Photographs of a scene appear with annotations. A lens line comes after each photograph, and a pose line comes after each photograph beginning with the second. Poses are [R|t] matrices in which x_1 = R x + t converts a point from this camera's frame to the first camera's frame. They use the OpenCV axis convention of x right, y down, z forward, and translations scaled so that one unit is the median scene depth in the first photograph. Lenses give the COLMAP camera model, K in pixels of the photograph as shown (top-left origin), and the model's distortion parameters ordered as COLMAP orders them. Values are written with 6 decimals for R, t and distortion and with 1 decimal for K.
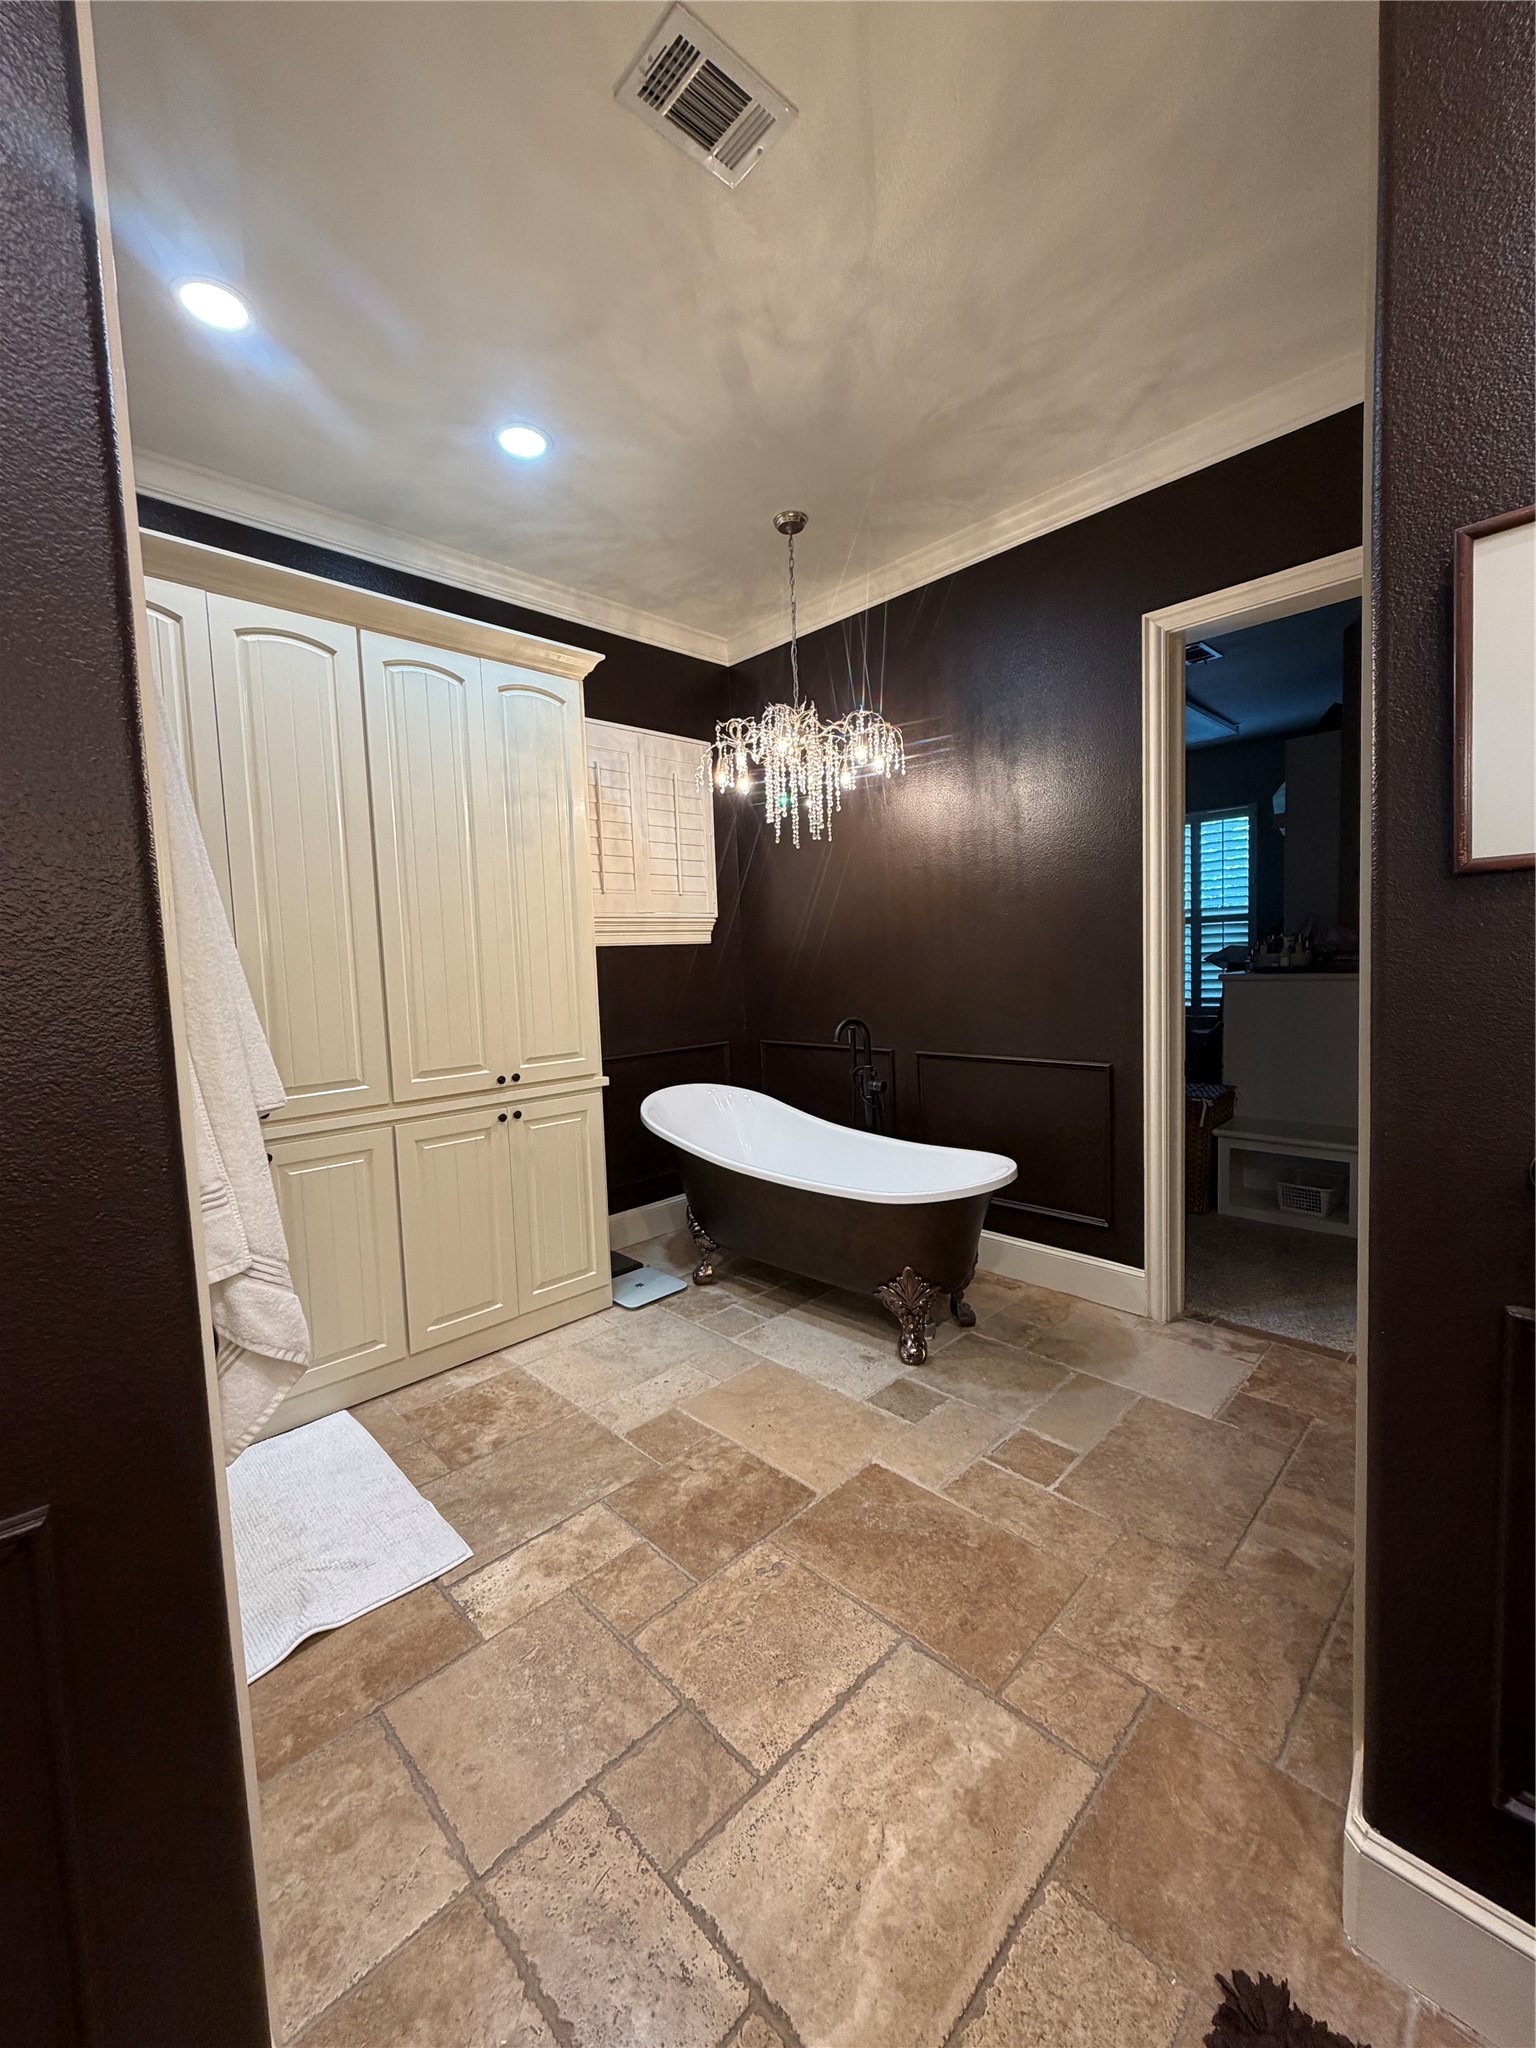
lens RADIAL K [[814.6, 0, 767.3], [0, 814.6, 1016.1], [0, 0, 1]] dist [0.003188, 0.000196]
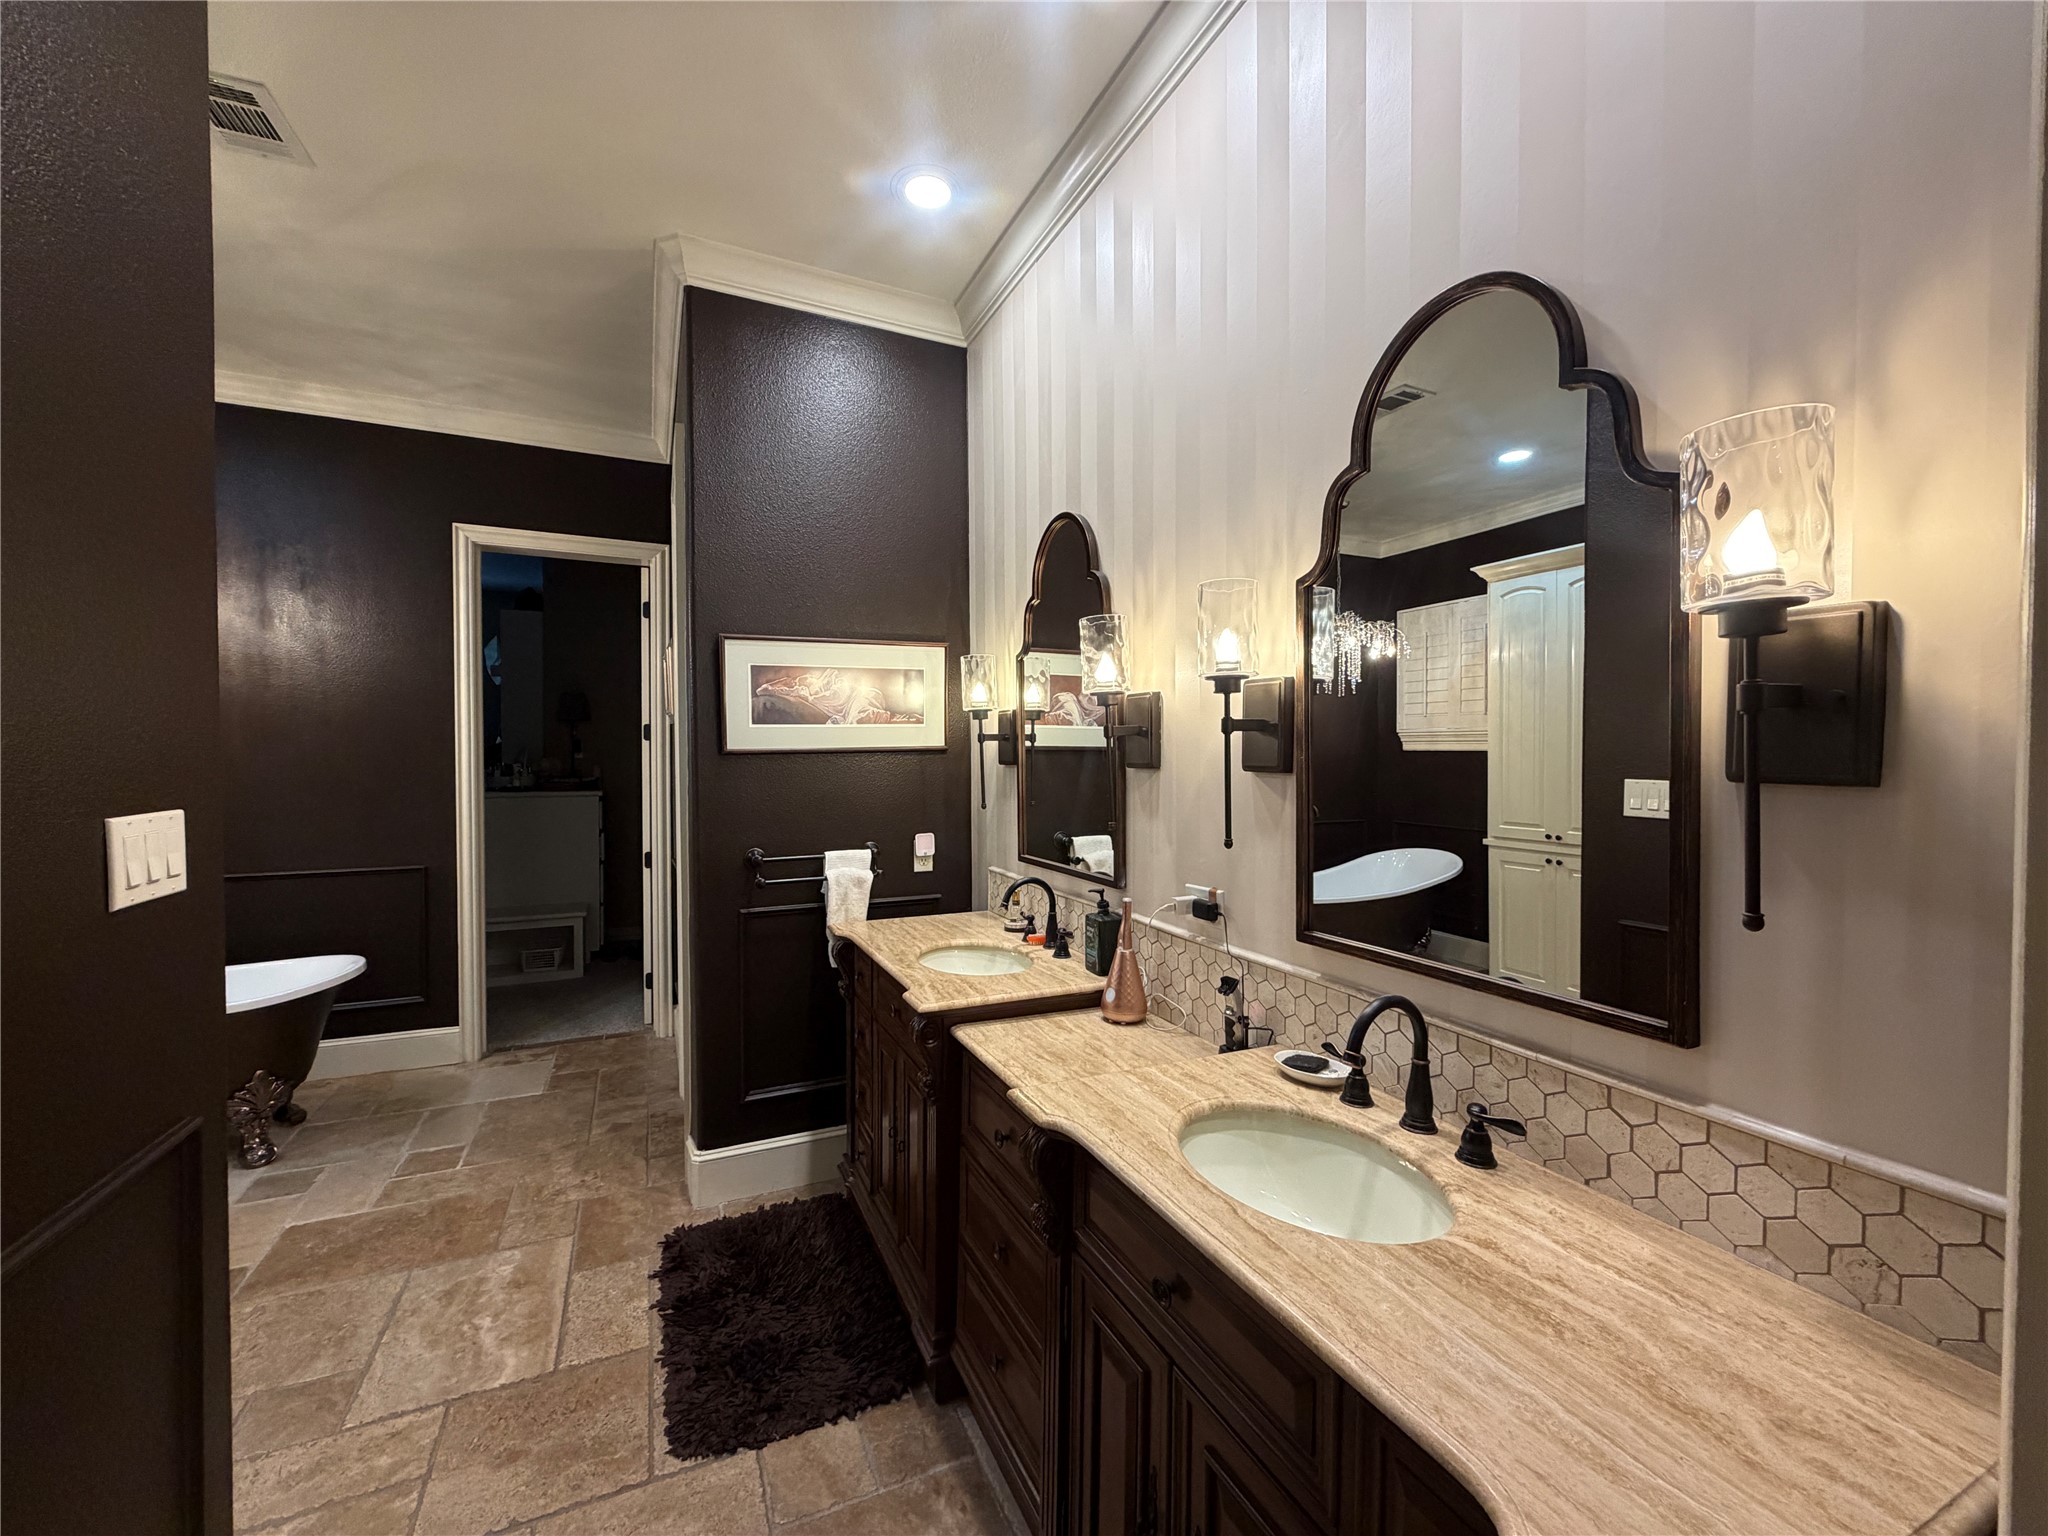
lens RADIAL K [[814.6, 0, 1021.6], [0, 814.6, 767.1], [0, 0, 1]] dist [0.003188, 0.000196]
pose [[0.335438, 0.024113, 0.941754, -0.512444], [0.055405, 0.997437, -0.045273, 0.018372], [-0.940432, 0.067364, 0.333242, -0.311369]]
